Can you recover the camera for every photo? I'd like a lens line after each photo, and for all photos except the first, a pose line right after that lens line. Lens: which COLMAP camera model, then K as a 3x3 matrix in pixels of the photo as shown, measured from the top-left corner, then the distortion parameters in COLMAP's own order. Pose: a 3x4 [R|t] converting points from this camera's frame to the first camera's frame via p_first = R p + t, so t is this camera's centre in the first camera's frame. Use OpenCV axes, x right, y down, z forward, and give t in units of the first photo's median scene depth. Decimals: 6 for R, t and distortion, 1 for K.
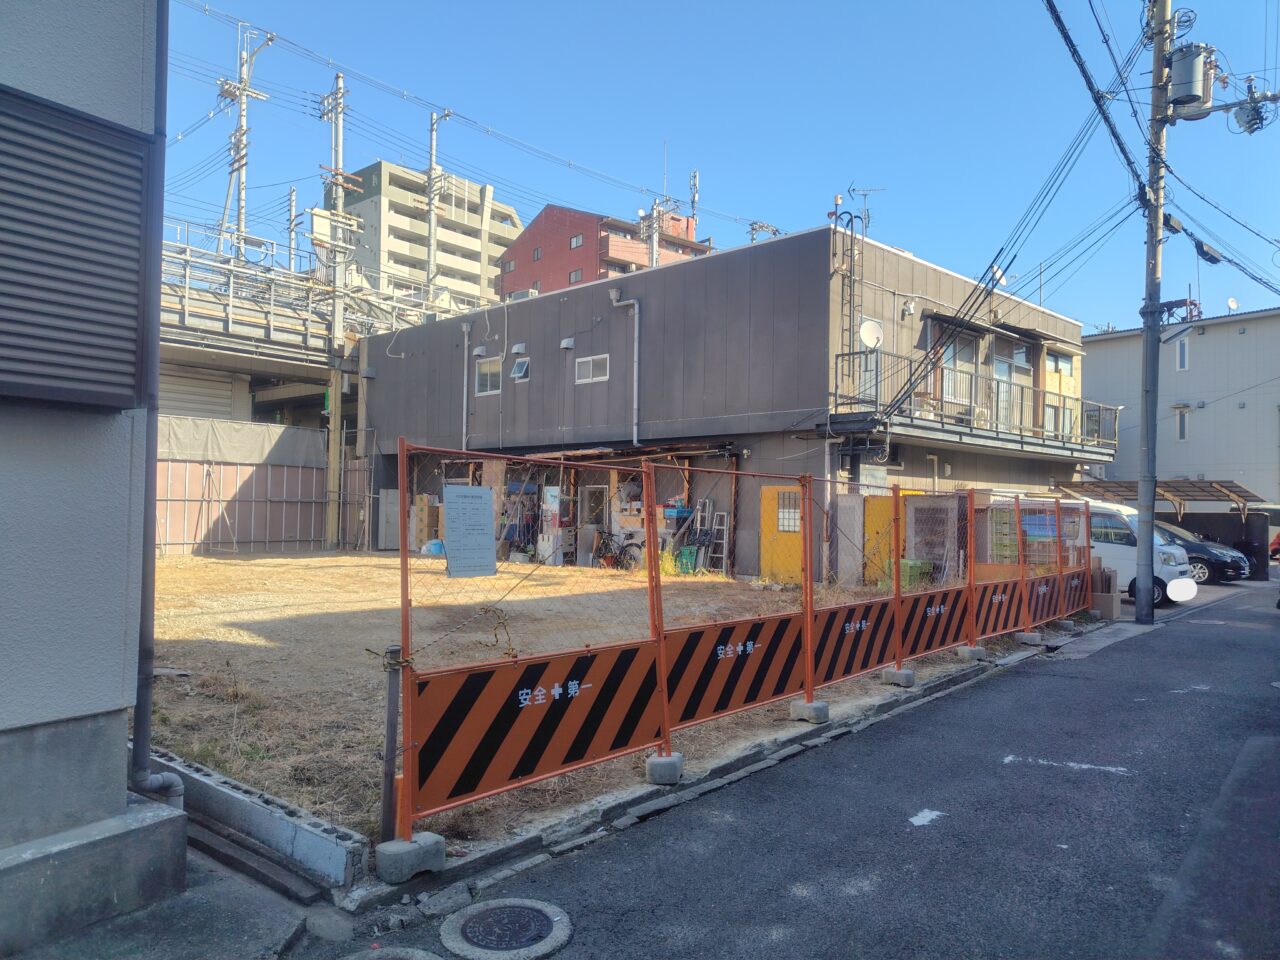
lens RADIAL K [[865.3, 0, 640.5], [0, 865.3, 475.5], [0, 0, 1]] dist [0.020990, -0.022430]
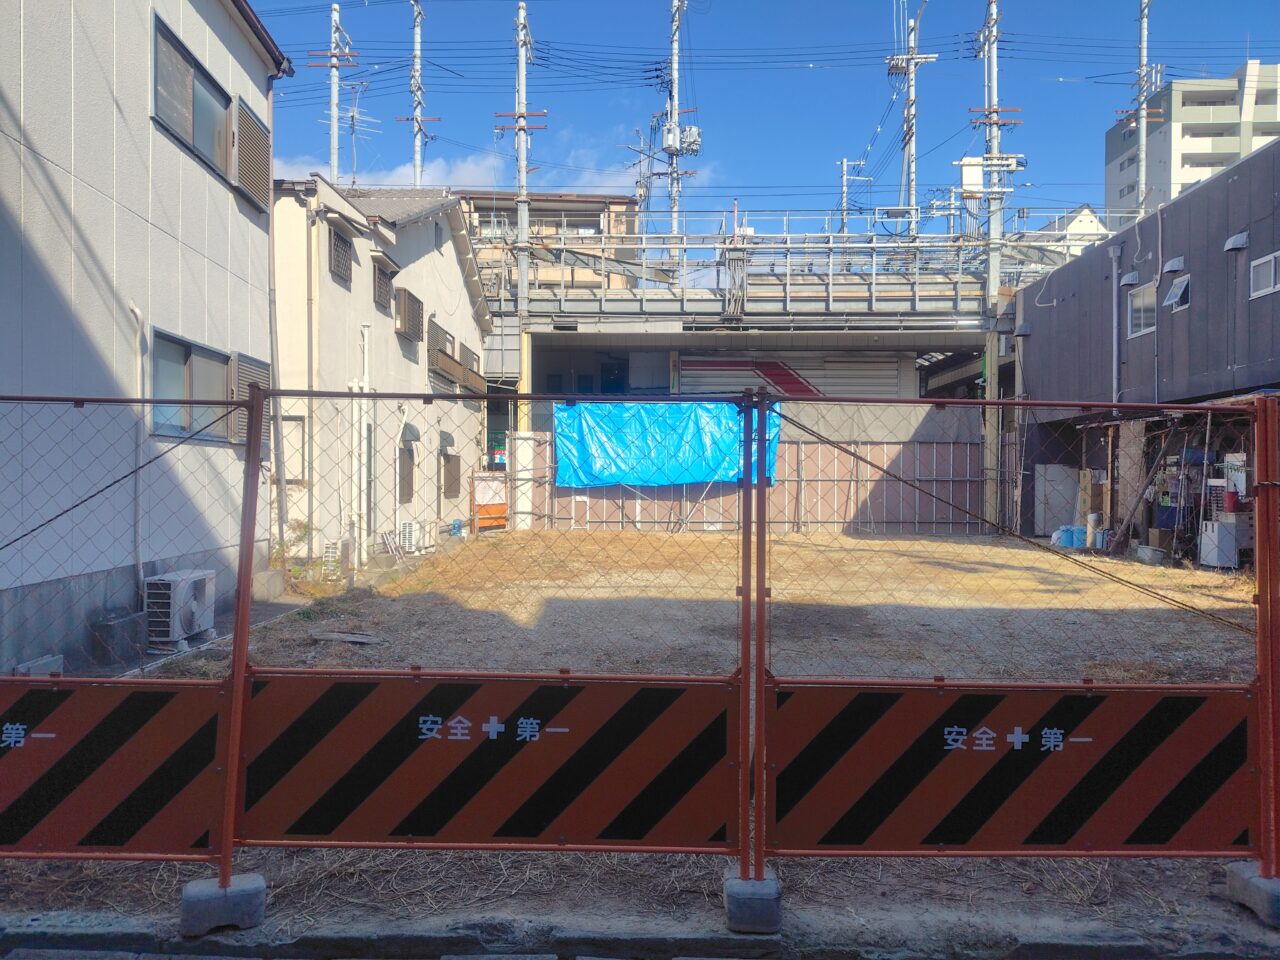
lens RADIAL K [[865.3, 0, 635.6], [0, 865.3, 490.0], [0, 0, 1]] dist [0.020990, -0.022430]
pose [[0.632941, -0.009704, -0.774139, 0.116429], [0.039443, 0.999027, 0.019726, 0.009468], [0.773195, -0.043020, 0.632708, 0.148846]]
